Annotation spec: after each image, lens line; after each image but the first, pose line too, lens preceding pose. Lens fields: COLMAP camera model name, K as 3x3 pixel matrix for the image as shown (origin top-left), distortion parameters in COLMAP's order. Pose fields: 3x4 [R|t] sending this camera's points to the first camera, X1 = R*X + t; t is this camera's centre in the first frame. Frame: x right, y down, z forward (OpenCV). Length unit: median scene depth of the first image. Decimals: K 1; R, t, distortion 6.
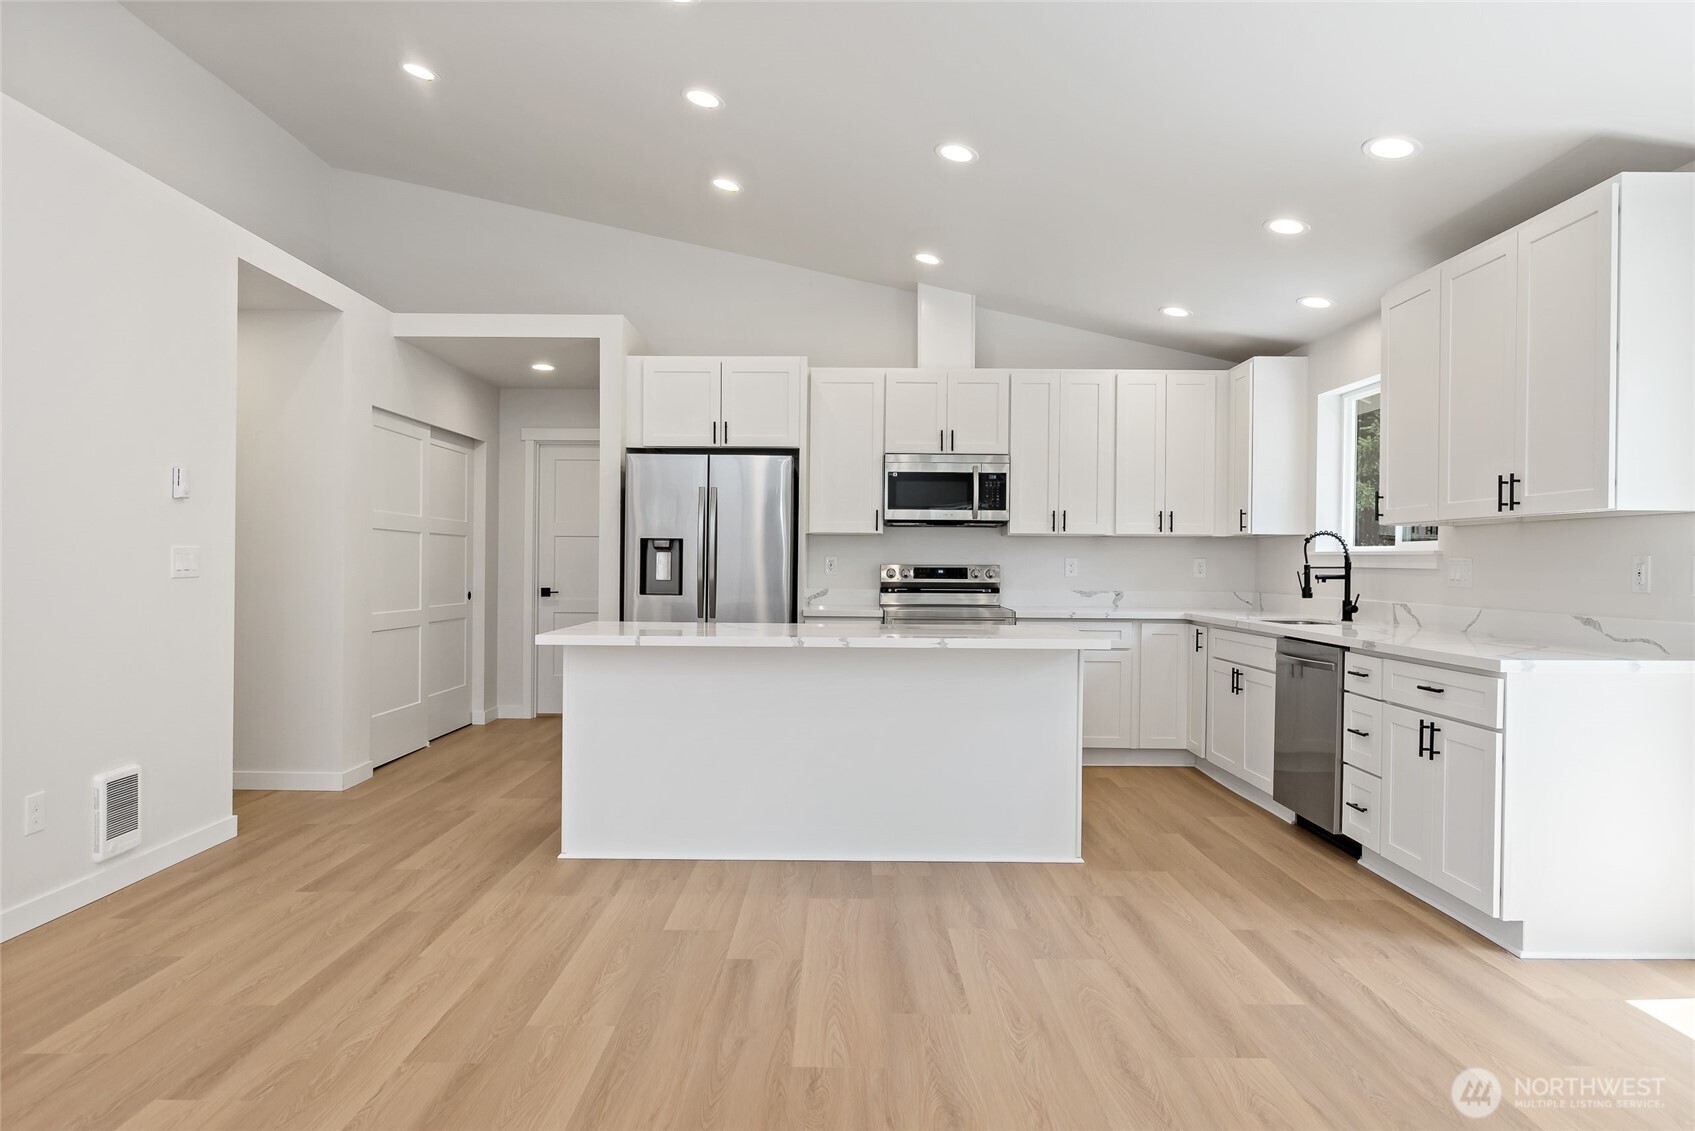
lens RADIAL K [[1042.2, 0, 845.4], [0, 1042.2, 571.6], [0, 0, 1]] dist [-0.004504, 0.000026]
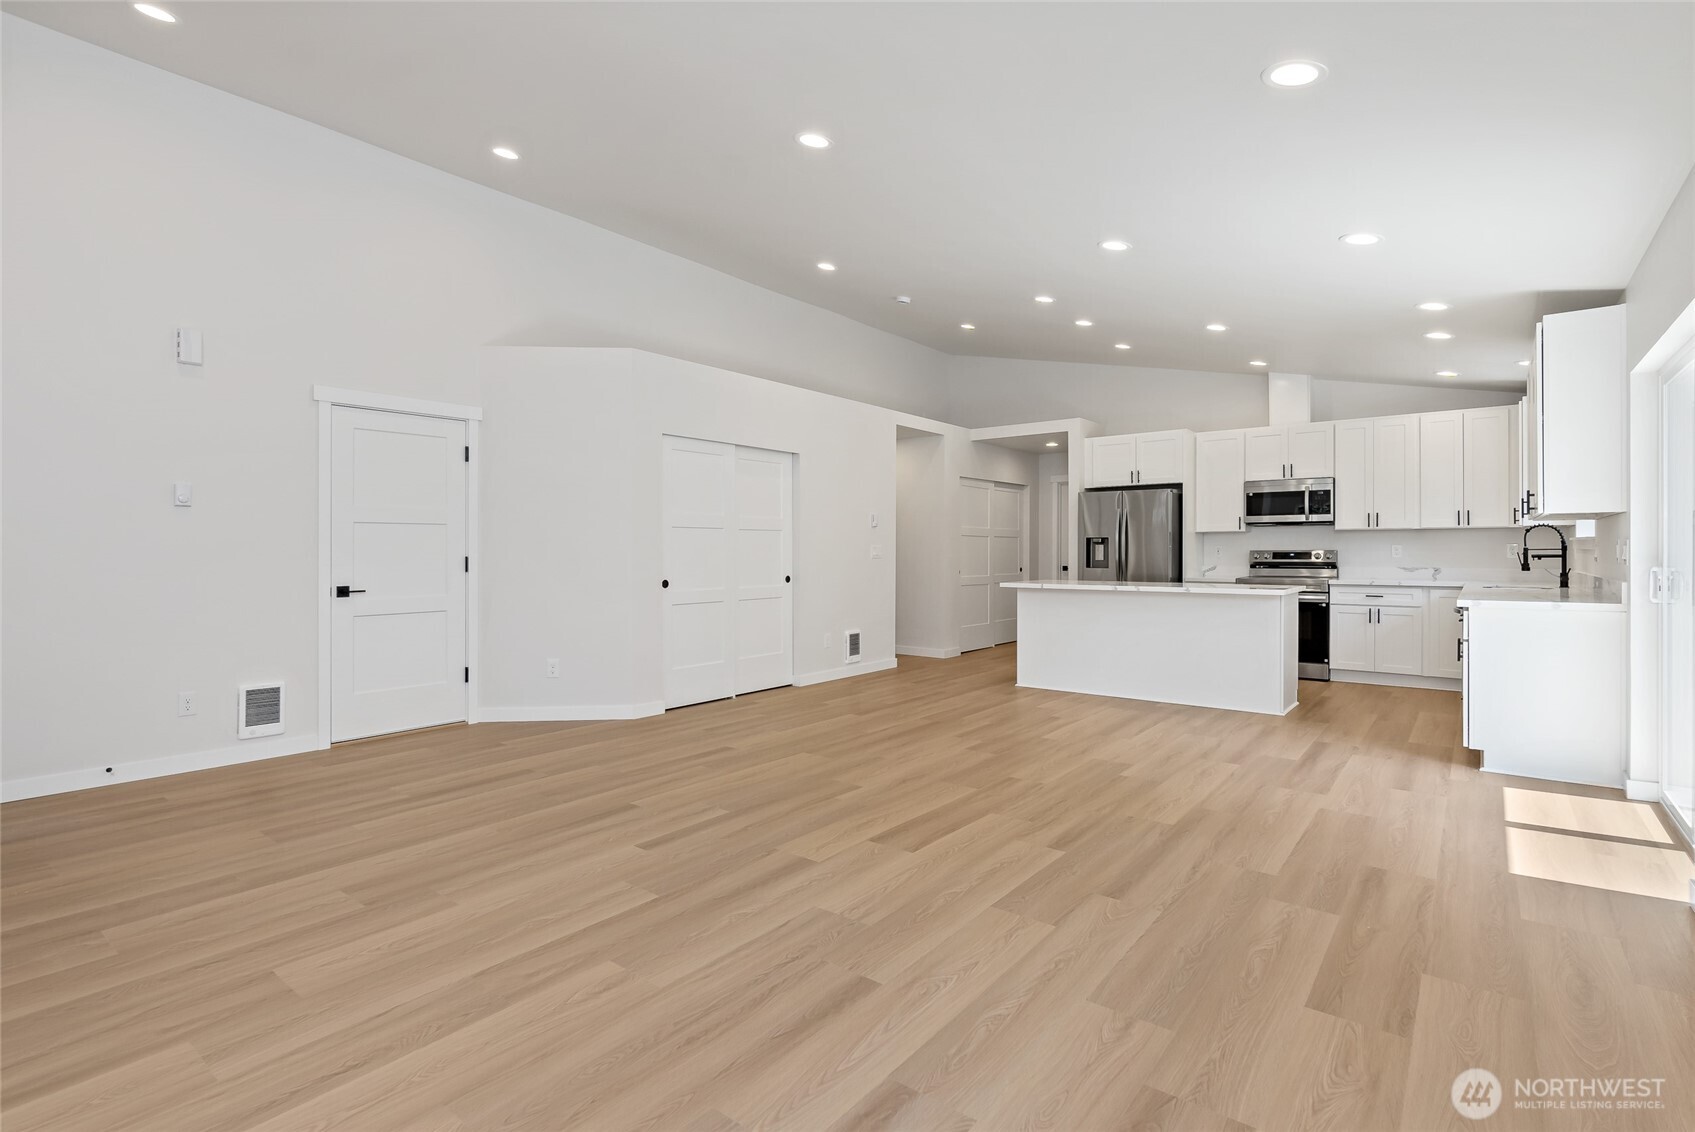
lens RADIAL K [[809.9, 0, 838.7], [0, 809.9, 552.9], [0, 0, 1]] dist [-0.003433, -0.000329]
pose [[0.781200, -0.007889, -0.624231, 0.358833], [0.002790, 0.999954, -0.009146, 0.007386], [0.624275, 0.005403, 0.781186, -0.406407]]
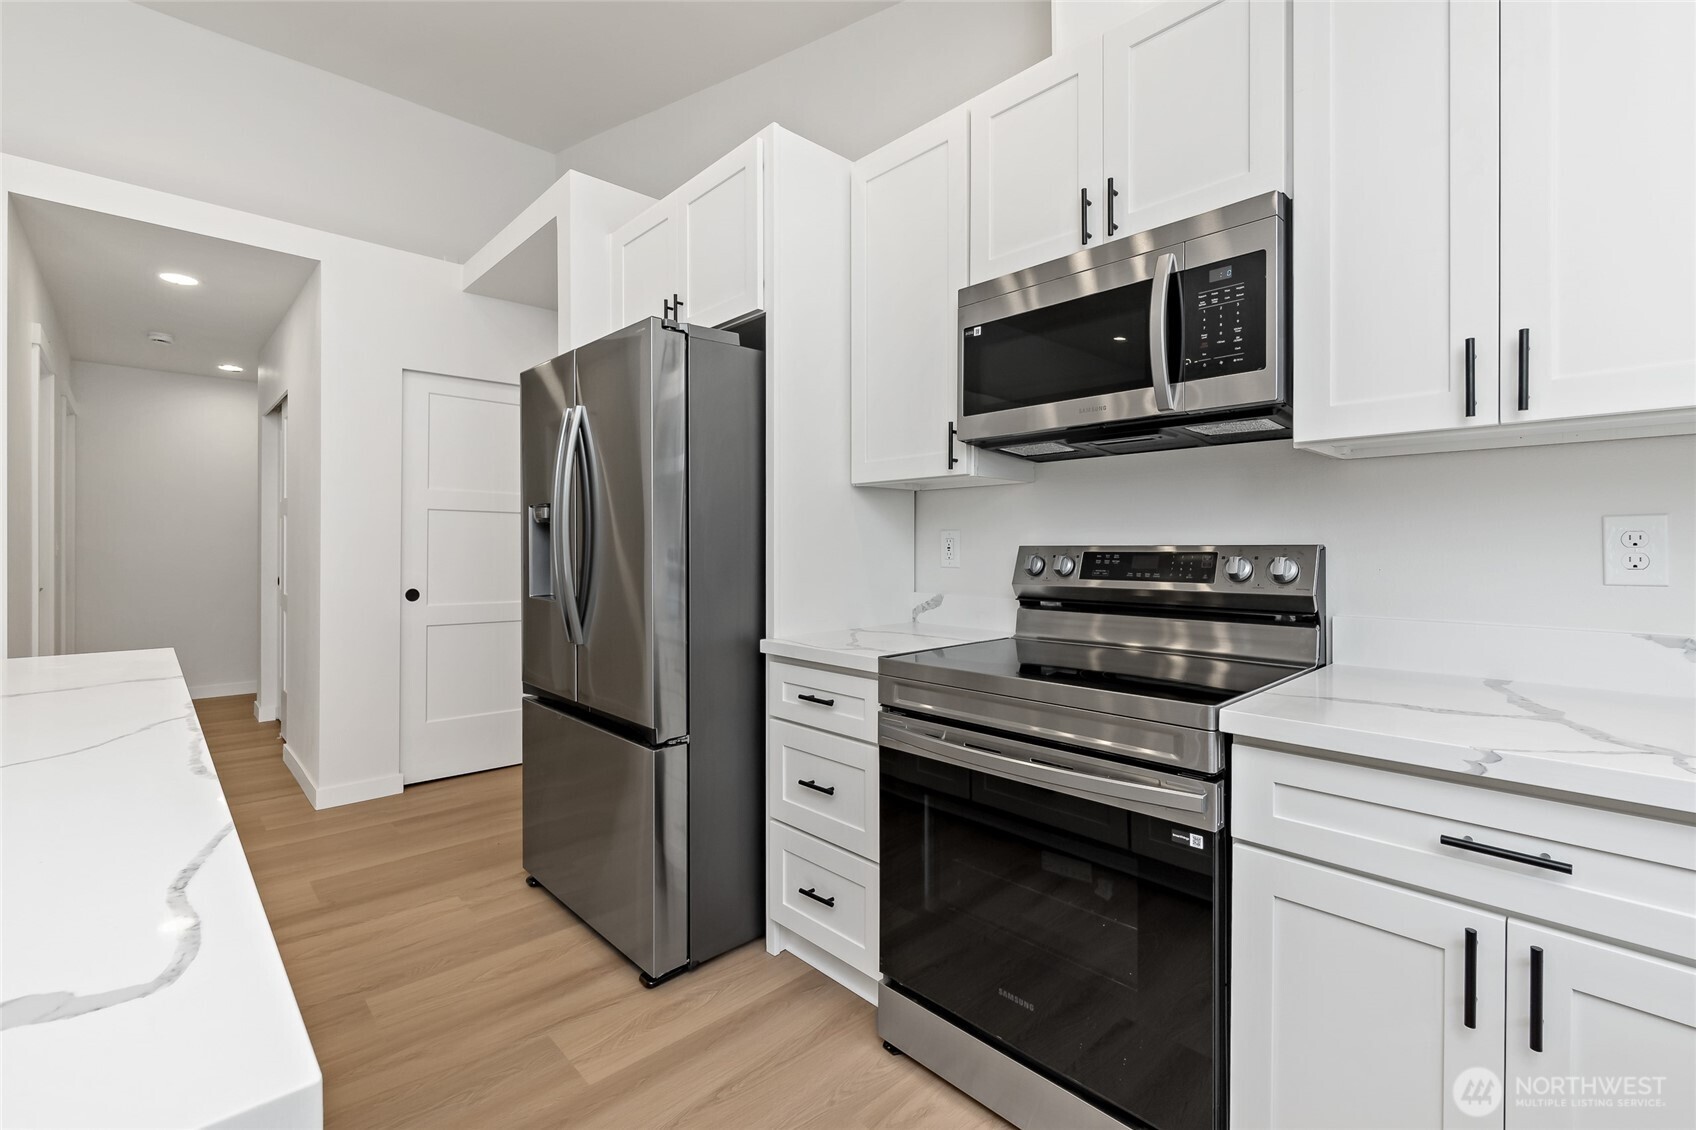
lens RADIAL K [[746.4, 0, 844.4], [0, 746.4, 548.3], [0, 0, 1]] dist [0.000557, 0.000305]
pose [[0.685349, -0.006863, -0.728183, 0.249995], [-0.000169, 0.999954, -0.009584, -0.003004], [0.728215, 0.006691, 0.685316, 0.820960]]
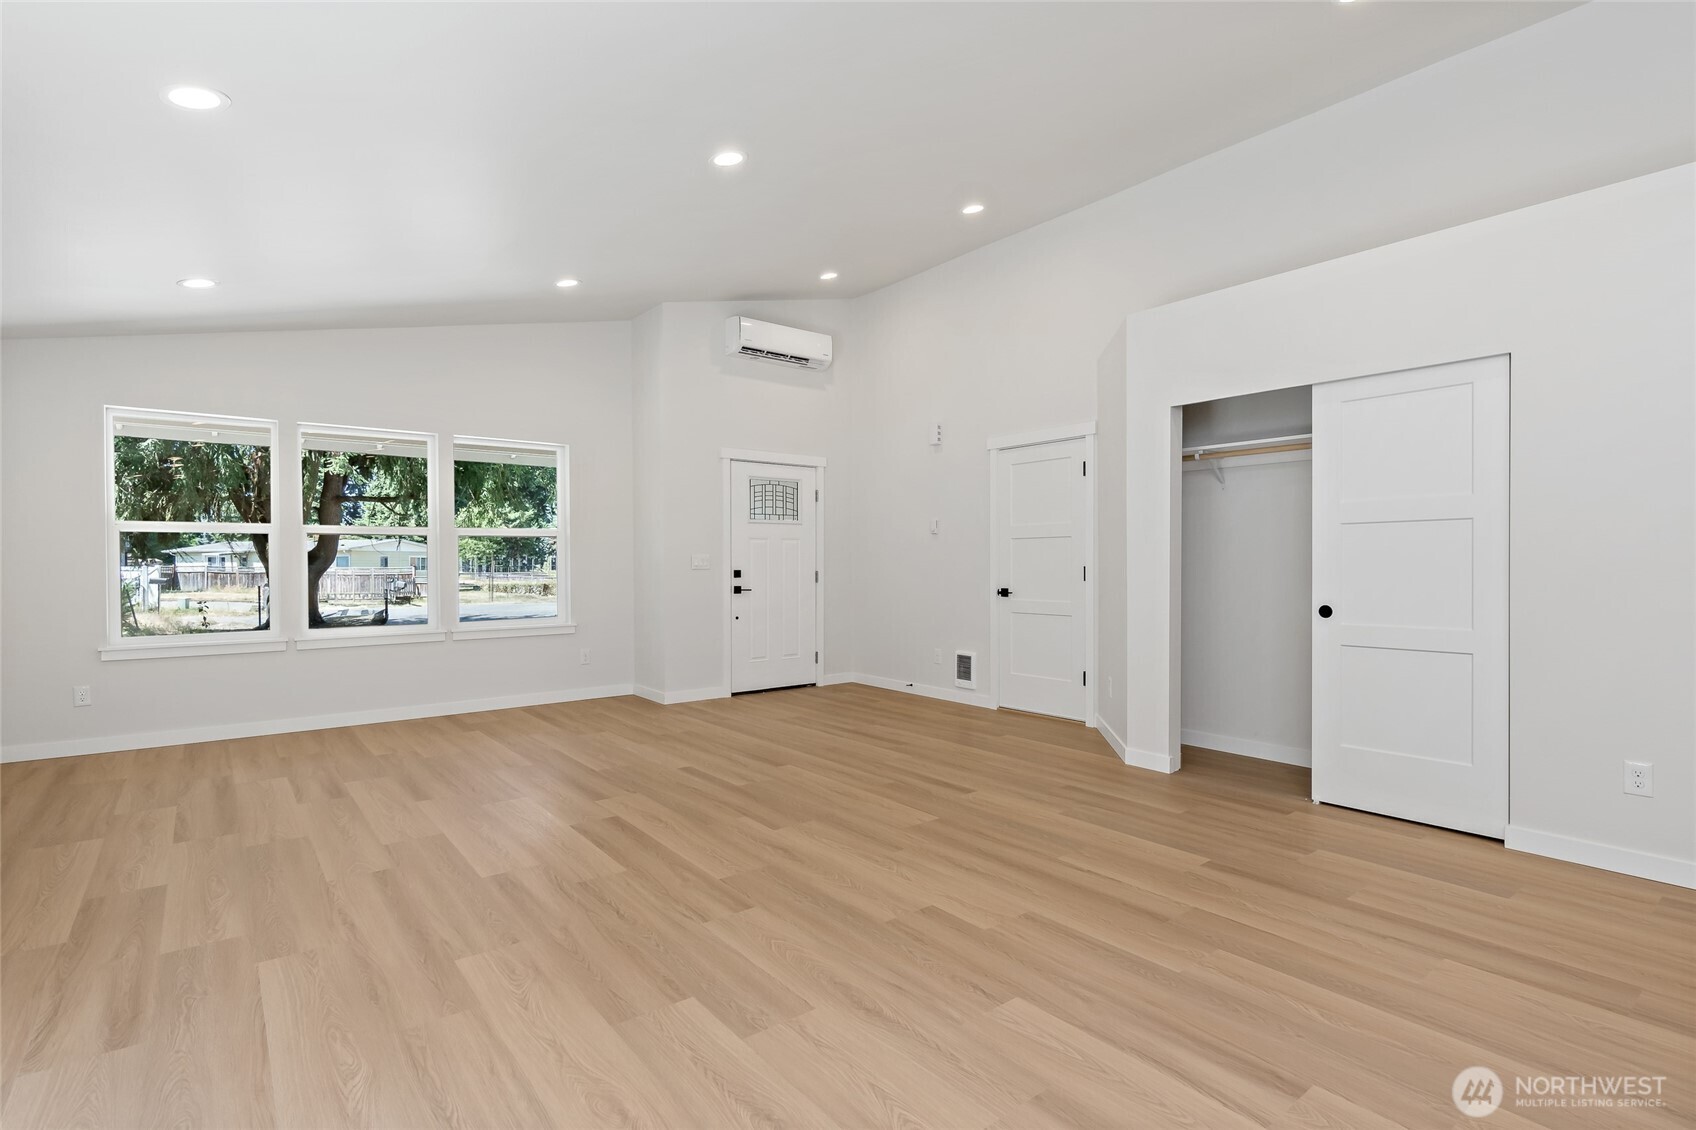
lens RADIAL K [[812.5, 0, 848.0], [0, 812.5, 565.0], [0, 0, 1]] dist [-0.001567, 0.000462]
pose [[-0.785278, -0.005547, -0.619119, 0.275714], [-0.010348, 0.999938, 0.004165, -0.000818], [0.619057, 0.009677, -0.785286, 0.669234]]
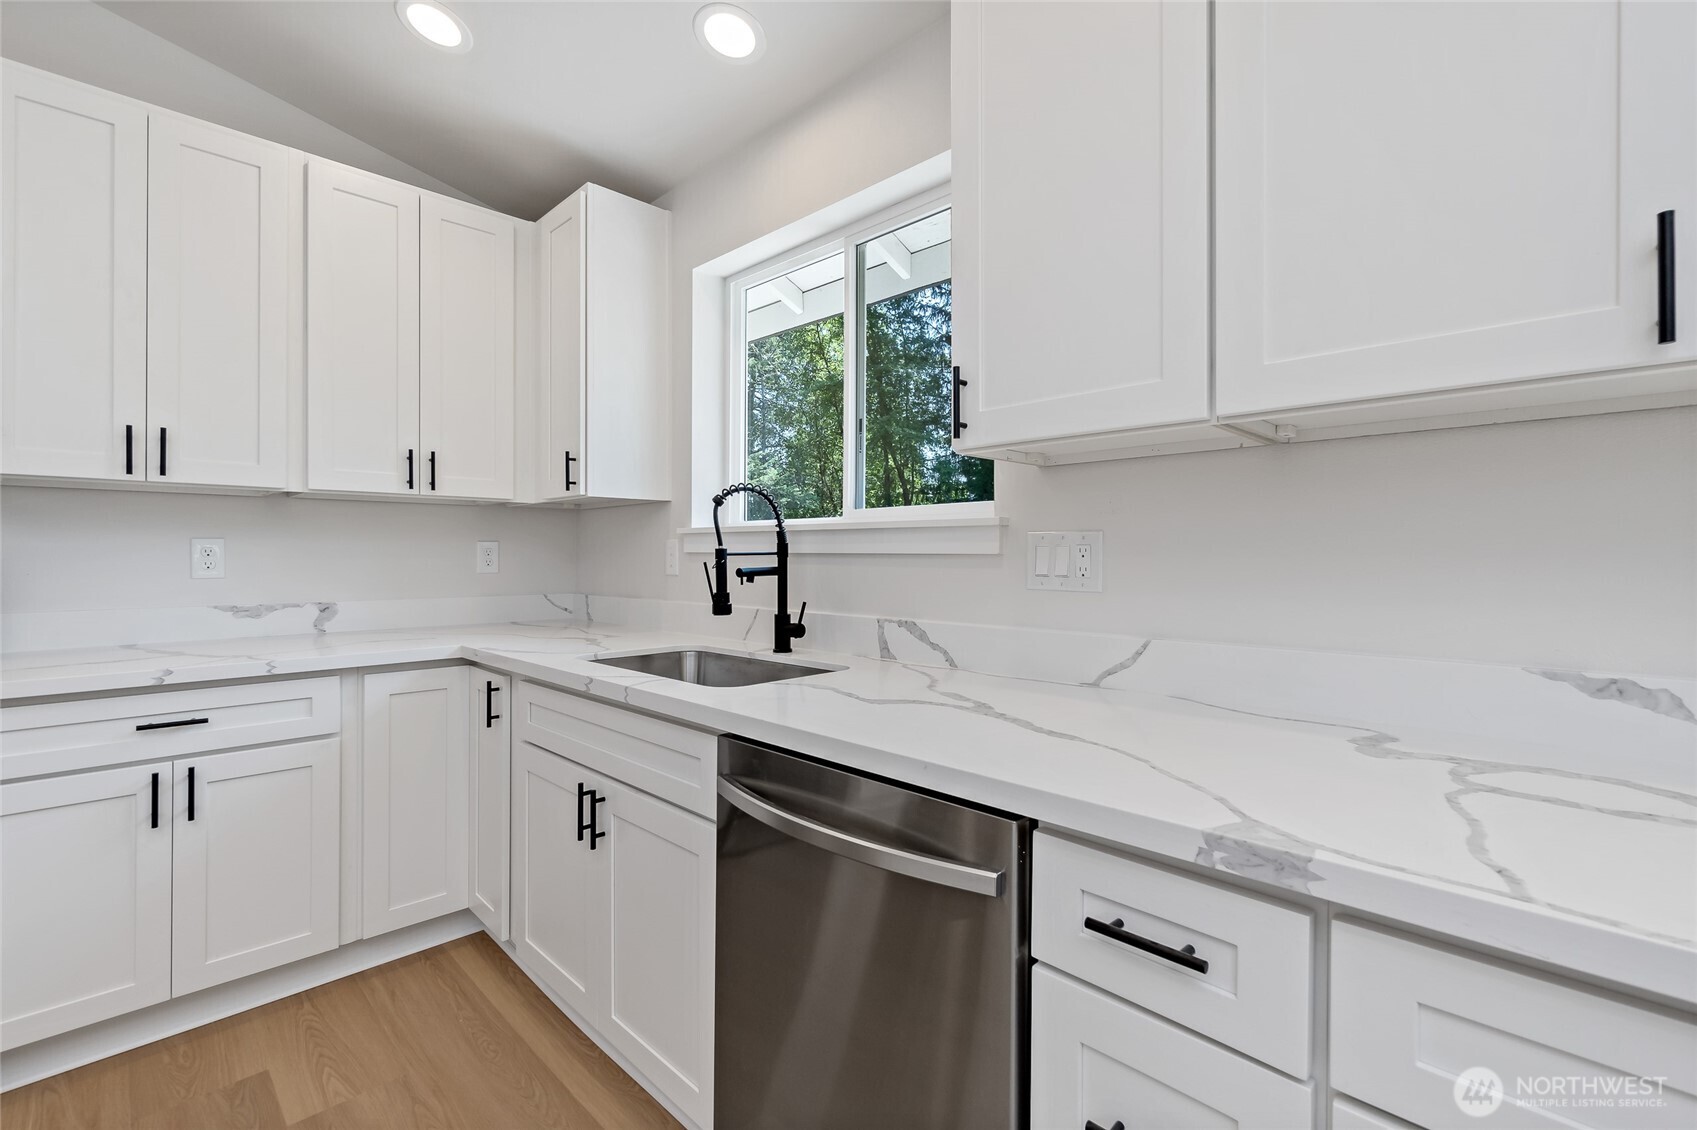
lens RADIAL K [[743.3, 0, 842.4], [0, 743.3, 557.7], [0, 0, 1]] dist [-0.003372, -0.000168]
pose [[0.704989, -0.009742, 0.709151, 0.207825], [0.011779, 0.999929, 0.002026, -0.001846], [-0.709121, 0.006925, 0.705053, 0.635431]]
